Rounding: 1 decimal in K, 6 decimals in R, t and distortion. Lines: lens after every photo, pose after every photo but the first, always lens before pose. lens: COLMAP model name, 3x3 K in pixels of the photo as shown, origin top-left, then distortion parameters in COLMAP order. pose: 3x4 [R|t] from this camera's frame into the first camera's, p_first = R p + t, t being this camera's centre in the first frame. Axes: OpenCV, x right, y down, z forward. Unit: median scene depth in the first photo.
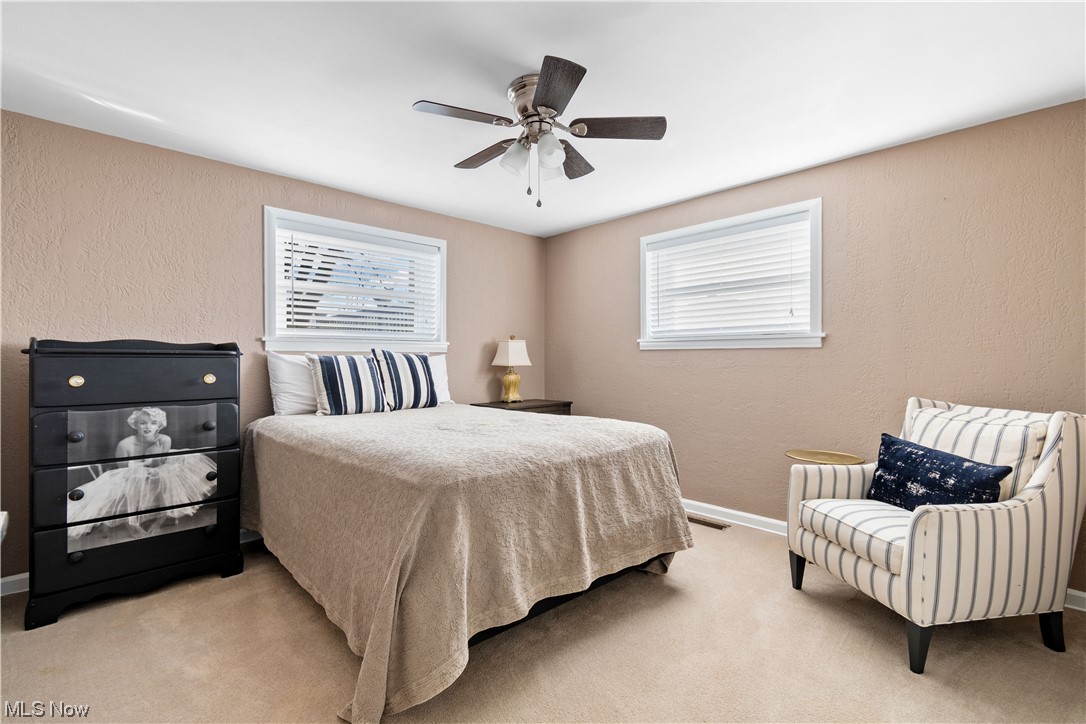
lens RADIAL K [[480.4, 0, 542.6], [0, 480.4, 362.3], [0, 0, 1]] dist [0.001542, -0.001035]
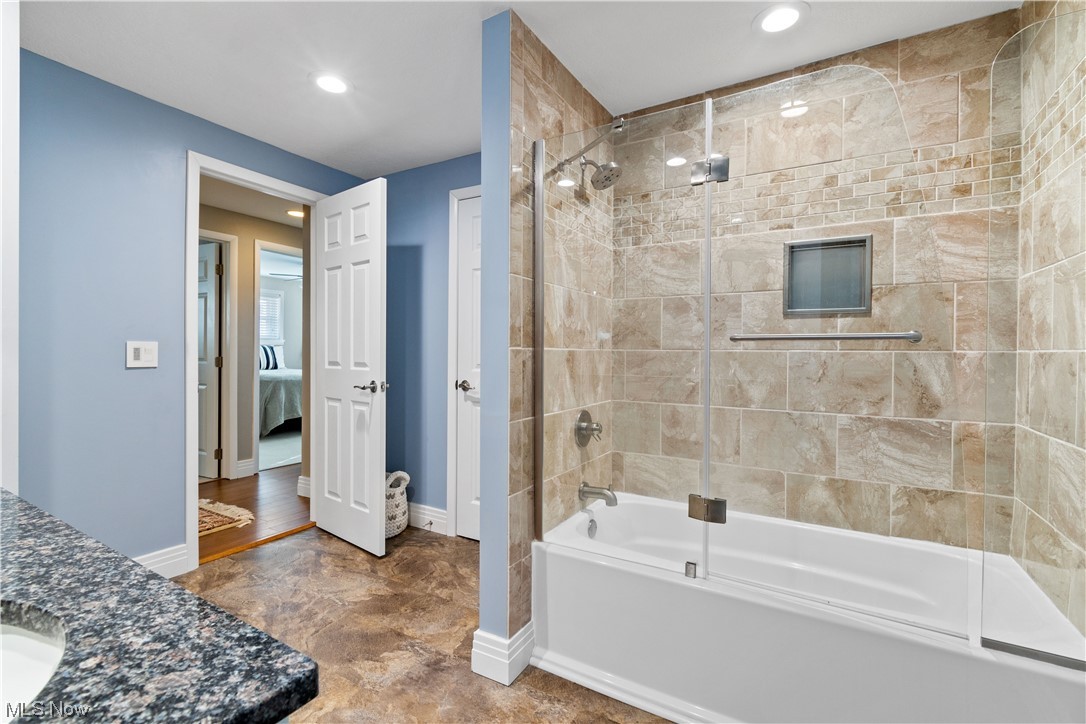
lens RADIAL K [[480.4, 0, 543.5], [0, 480.4, 356.4], [0, 0, 1]] dist [0.001542, -0.001035]
pose [[0.962275, 0.008946, 0.271933, 0.361512], [-0.009764, 0.999951, 0.001654, 0.015959], [-0.271905, -0.004246, 0.962315, -1.487592]]
